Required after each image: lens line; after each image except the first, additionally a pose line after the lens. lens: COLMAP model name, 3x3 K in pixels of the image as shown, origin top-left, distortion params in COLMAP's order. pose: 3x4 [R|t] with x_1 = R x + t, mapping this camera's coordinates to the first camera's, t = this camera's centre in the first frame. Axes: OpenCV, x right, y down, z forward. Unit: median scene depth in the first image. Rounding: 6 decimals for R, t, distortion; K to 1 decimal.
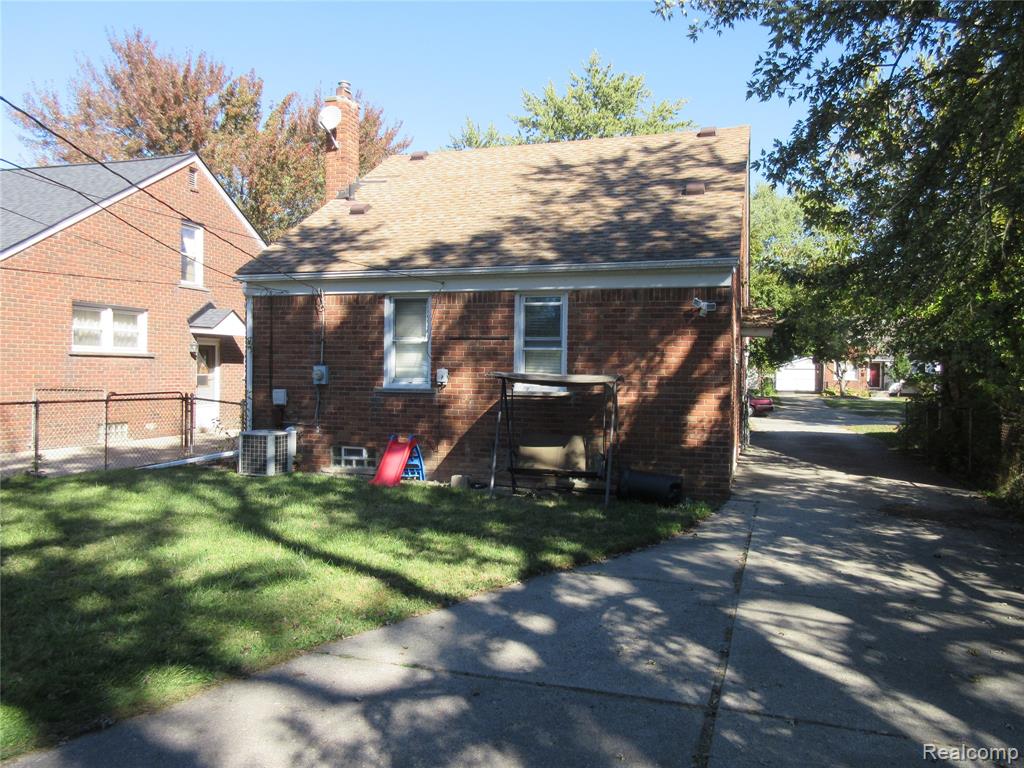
lens RADIAL K [[772.4, 0, 512.0], [0, 772.4, 384.0], [0, 0, 1]] dist [0.004604, 0.003579]
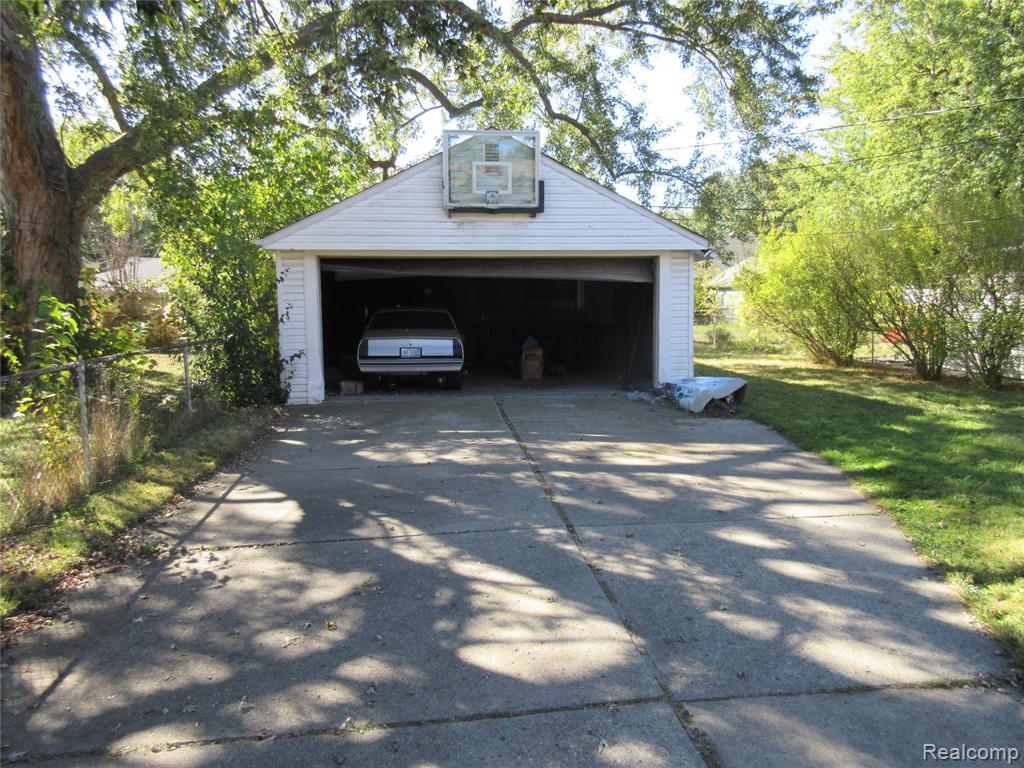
lens RADIAL K [[772.4, 0, 512.0], [0, 772.4, 384.0], [0, 0, 1]] dist [0.004604, 0.003579]
pose [[-0.908903, 0.033113, -0.415691, 0.598855], [-0.013324, 0.994027, 0.108314, 0.011092], [0.416795, 0.103985, -0.903033, 1.430520]]
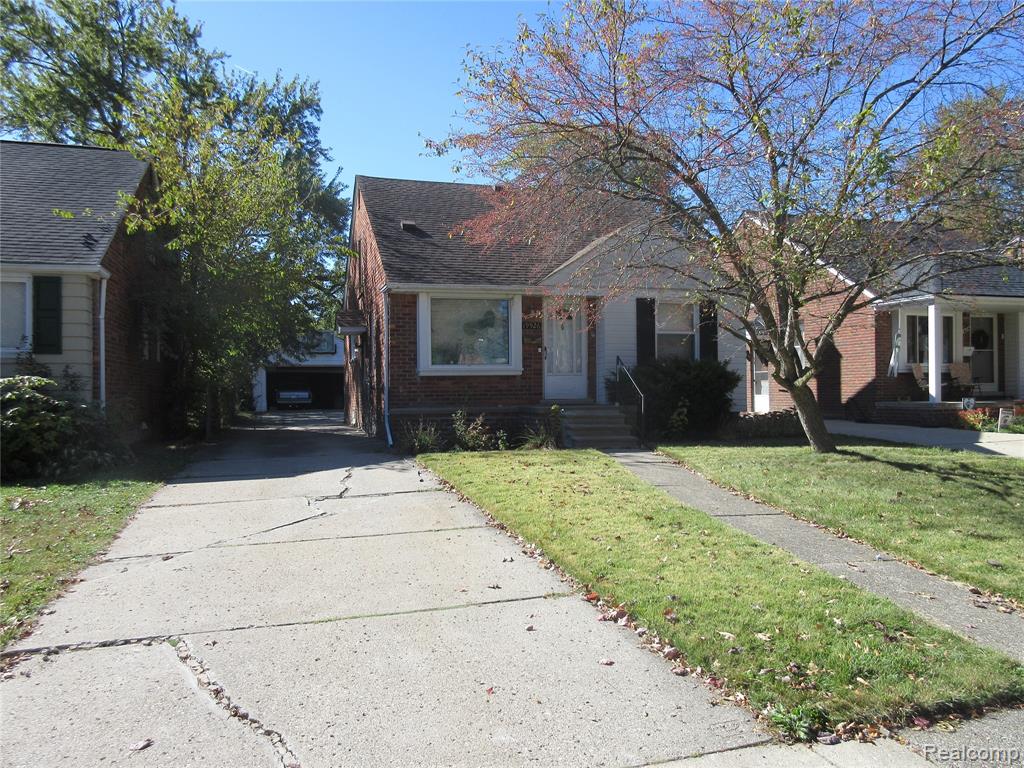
lens RADIAL K [[733.9, 0, 512.0], [0, 733.9, 384.0], [0, 0, 1]] dist [-0.000357, 0.000341]
pose [[-0.813981, -0.013933, -0.580725, 1.246041], [-0.009605, 0.999898, -0.010527, 0.049443], [0.580812, -0.002991, -0.814032, 3.221132]]
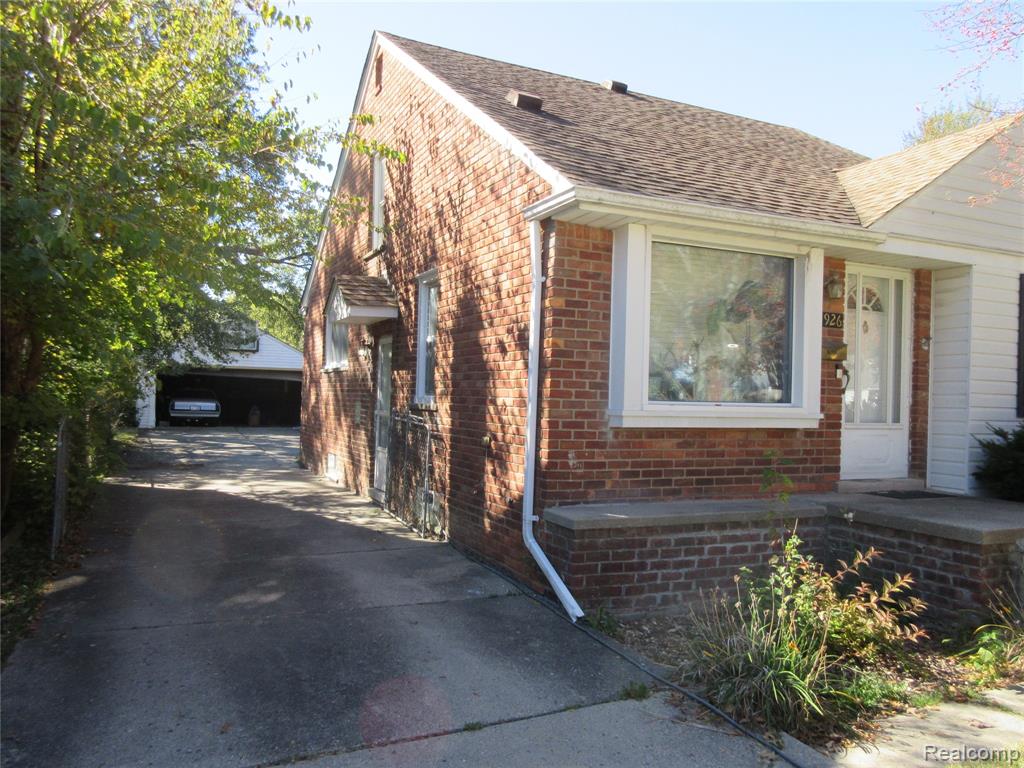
lens RADIAL K [[772.4, 0, 512.0], [0, 772.4, 384.0], [0, 0, 1]] dist [0.004604, 0.003579]
pose [[-0.733013, -0.050217, -0.678359, 1.109648], [-0.046998, 0.998627, -0.023141, 0.019104], [0.678589, 0.014919, -0.734366, 2.635603]]
